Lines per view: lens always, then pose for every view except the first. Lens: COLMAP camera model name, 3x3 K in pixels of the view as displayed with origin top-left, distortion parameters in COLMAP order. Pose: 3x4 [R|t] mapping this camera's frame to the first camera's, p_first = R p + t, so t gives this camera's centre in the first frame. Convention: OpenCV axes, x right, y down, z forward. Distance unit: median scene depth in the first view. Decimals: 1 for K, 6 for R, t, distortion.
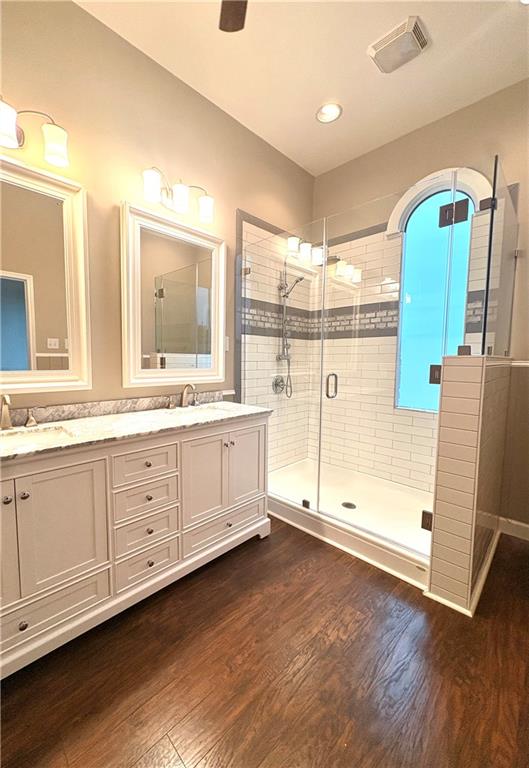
lens RADIAL K [[314.2, 0, 261.5], [0, 314.2, 385.5], [0, 0, 1]] dist [-0.000428, 0.000209]
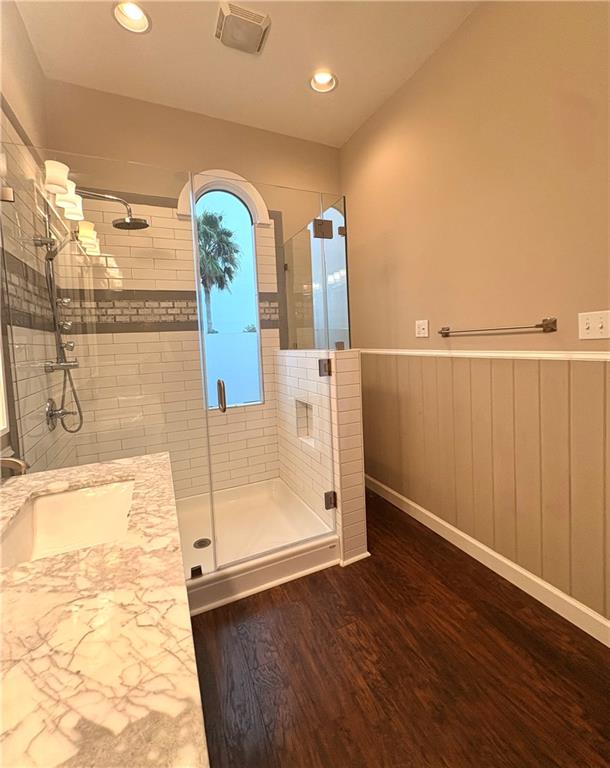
lens RADIAL K [[327.5, 0, 301.0], [0, 327.5, 360.8], [0, 0, 1]] dist [0.000925, -0.000086]
pose [[0.365561, -0.080525, 0.927298, -0.491134], [0.125839, 0.991380, 0.036482, -0.099852], [-0.922242, 0.103354, 0.372543, 0.568508]]
